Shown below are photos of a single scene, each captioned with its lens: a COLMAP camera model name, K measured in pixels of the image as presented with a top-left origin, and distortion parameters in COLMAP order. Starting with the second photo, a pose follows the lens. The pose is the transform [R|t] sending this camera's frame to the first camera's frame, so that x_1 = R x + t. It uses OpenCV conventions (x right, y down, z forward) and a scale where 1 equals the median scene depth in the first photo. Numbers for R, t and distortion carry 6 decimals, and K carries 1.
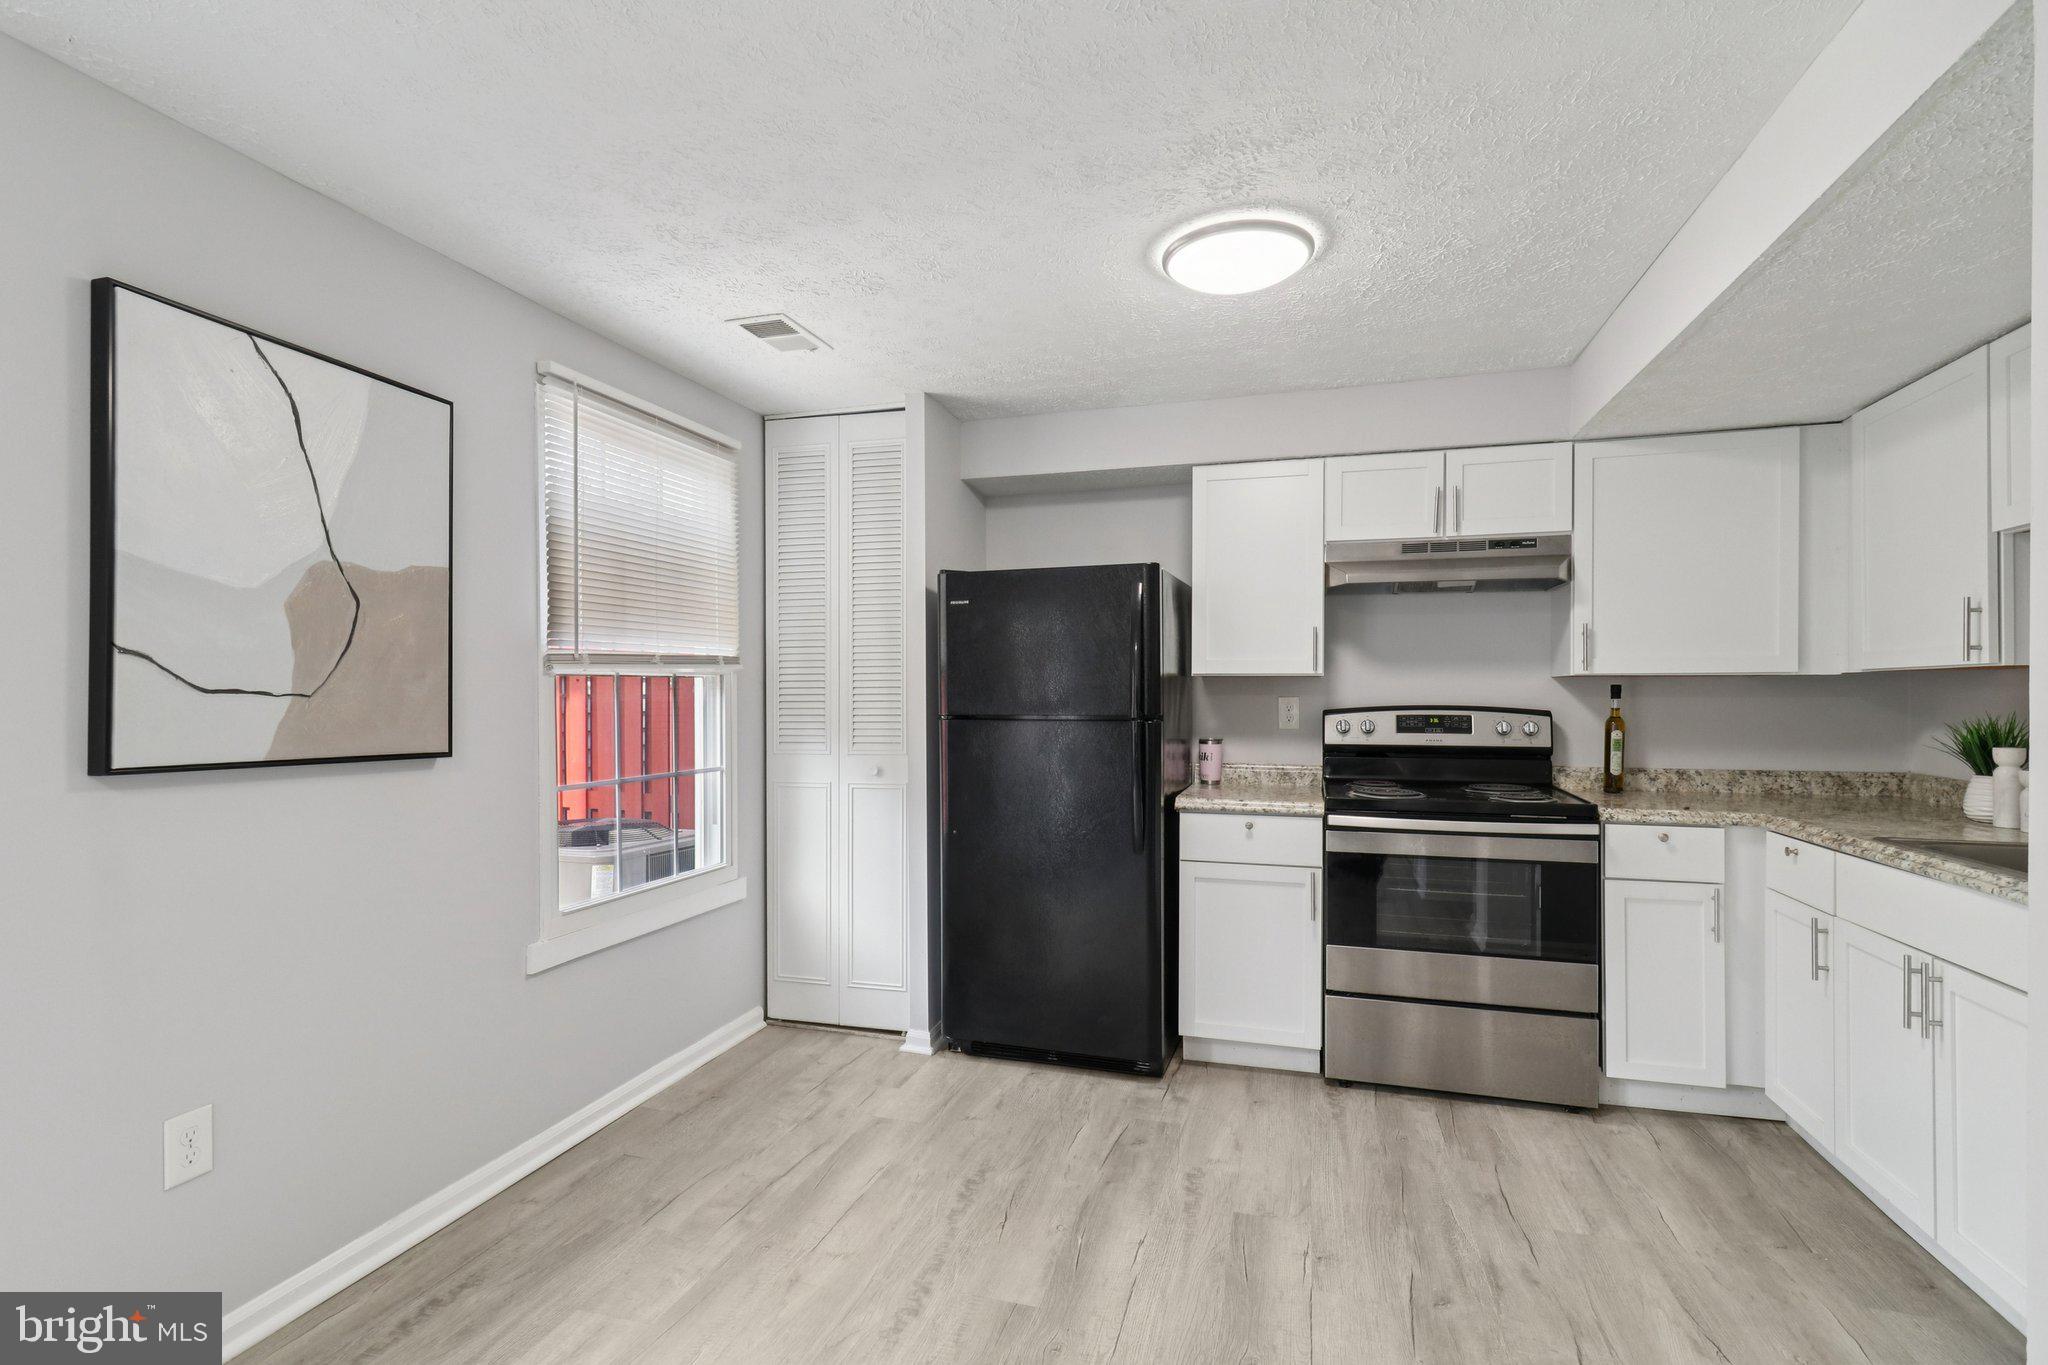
lens RADIAL K [[974.2, 0, 1013.9], [0, 974.2, 694.1], [0, 0, 1]] dist [0.009401, -0.000658]
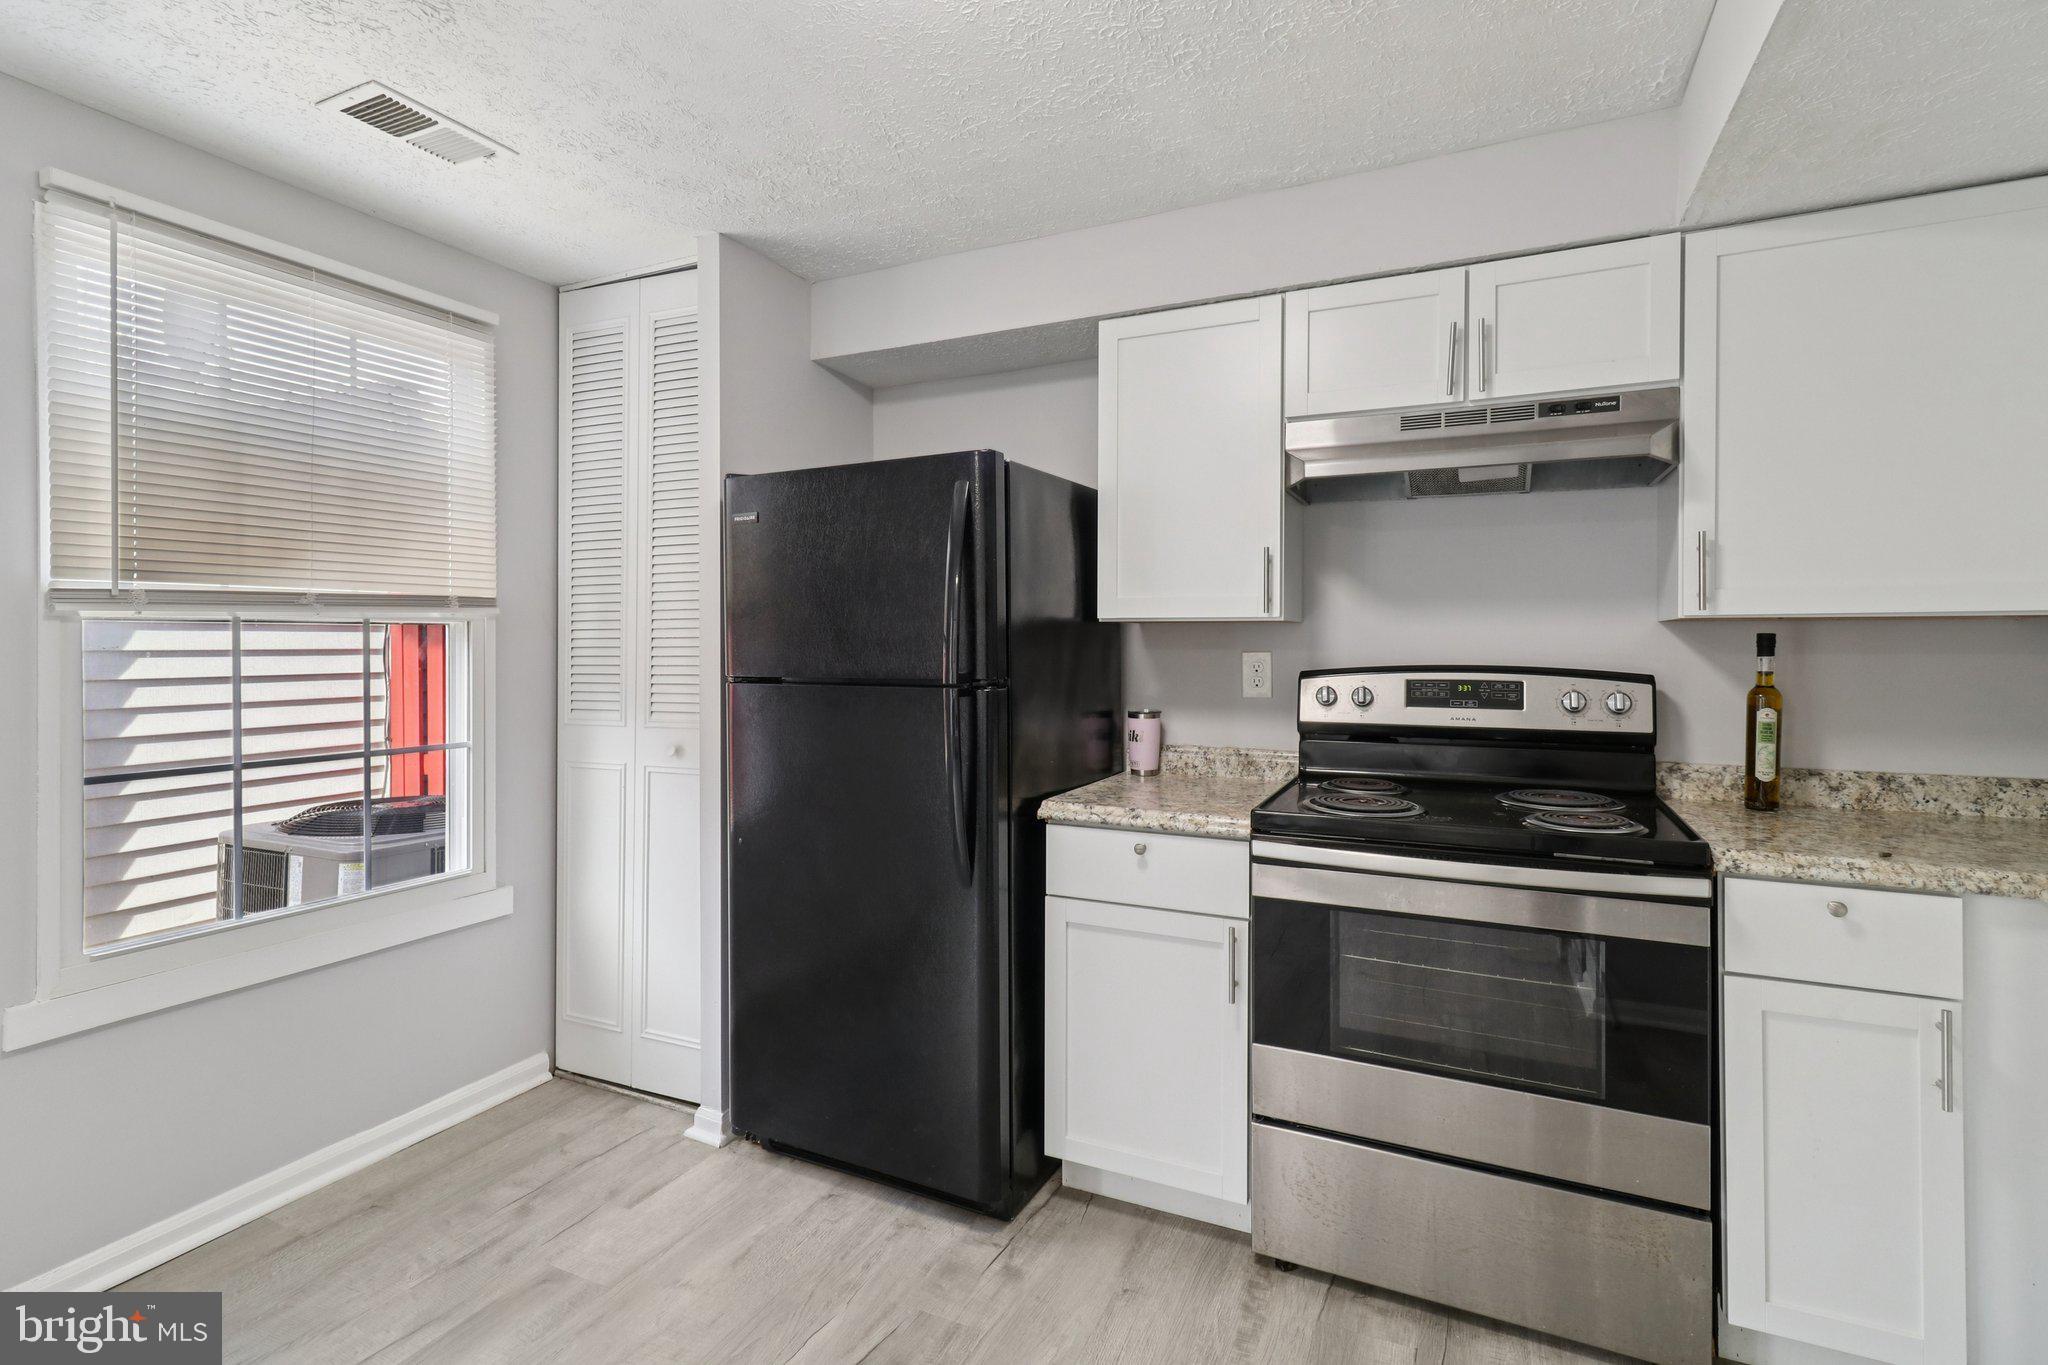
lens RADIAL K [[974.2, 0, 1015.5], [0, 974.2, 645.2], [0, 0, 1]] dist [0.009401, -0.000658]
pose [[0.988501, 0.001258, -0.151208, 0.259504], [-0.001508, 0.999998, -0.001540, -0.000594], [0.151206, 0.001751, 0.988501, 0.343079]]
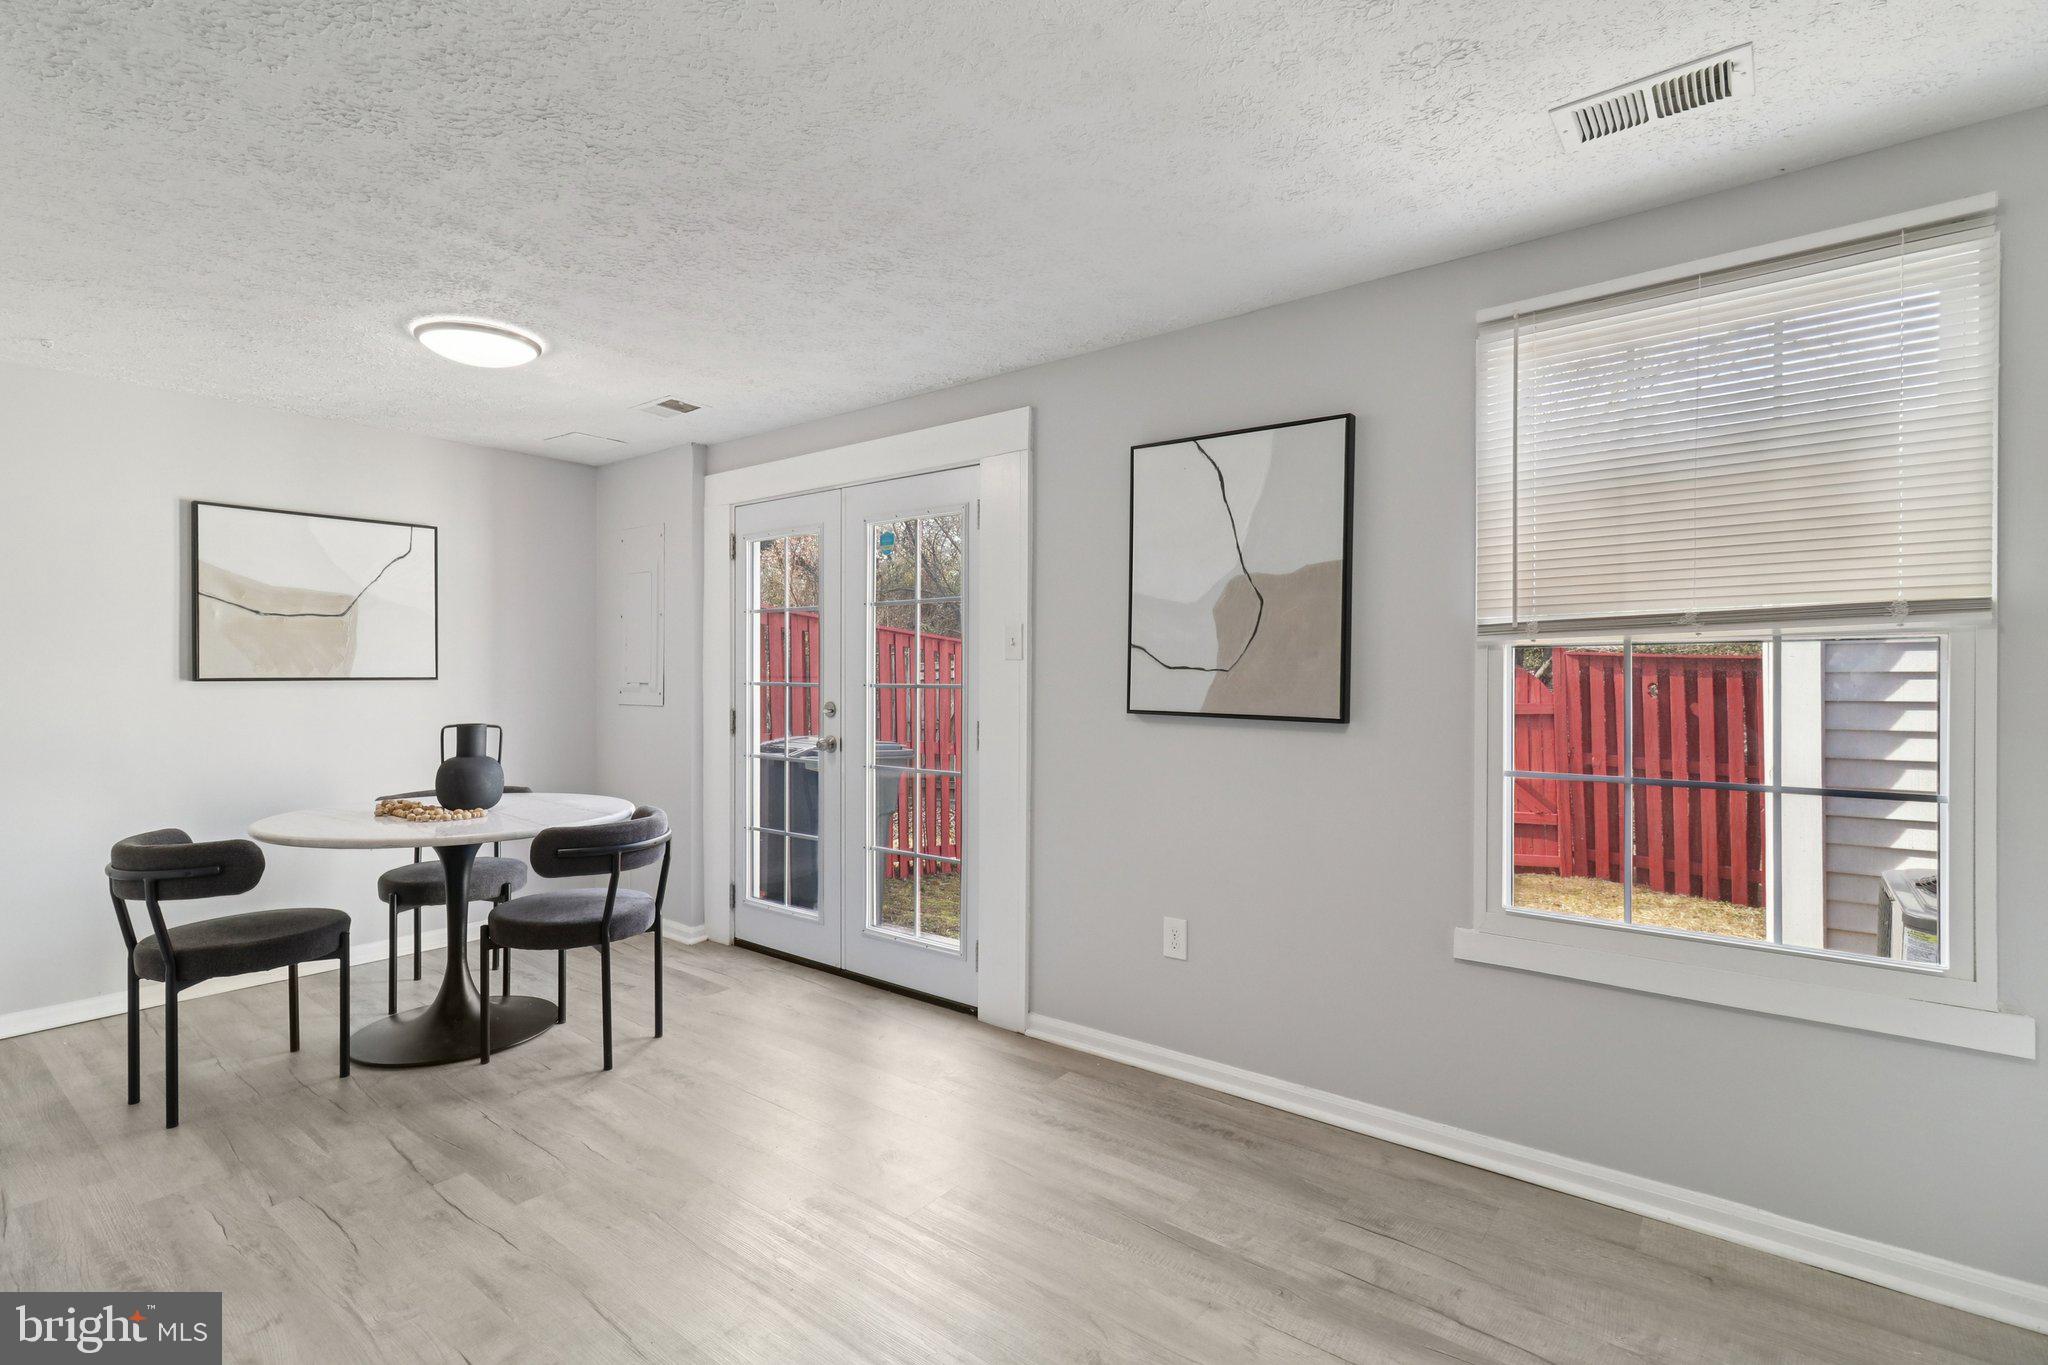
lens RADIAL K [[974.2, 0, 1011.2], [0, 974.2, 672.5], [0, 0, 1]] dist [0.009401, -0.000658]
pose [[-0.375198, 0.003116, -0.926939, 0.466242], [0.003580, 0.999992, 0.001913, 0.000343], [0.926938, -0.002600, -0.375206, 0.783511]]
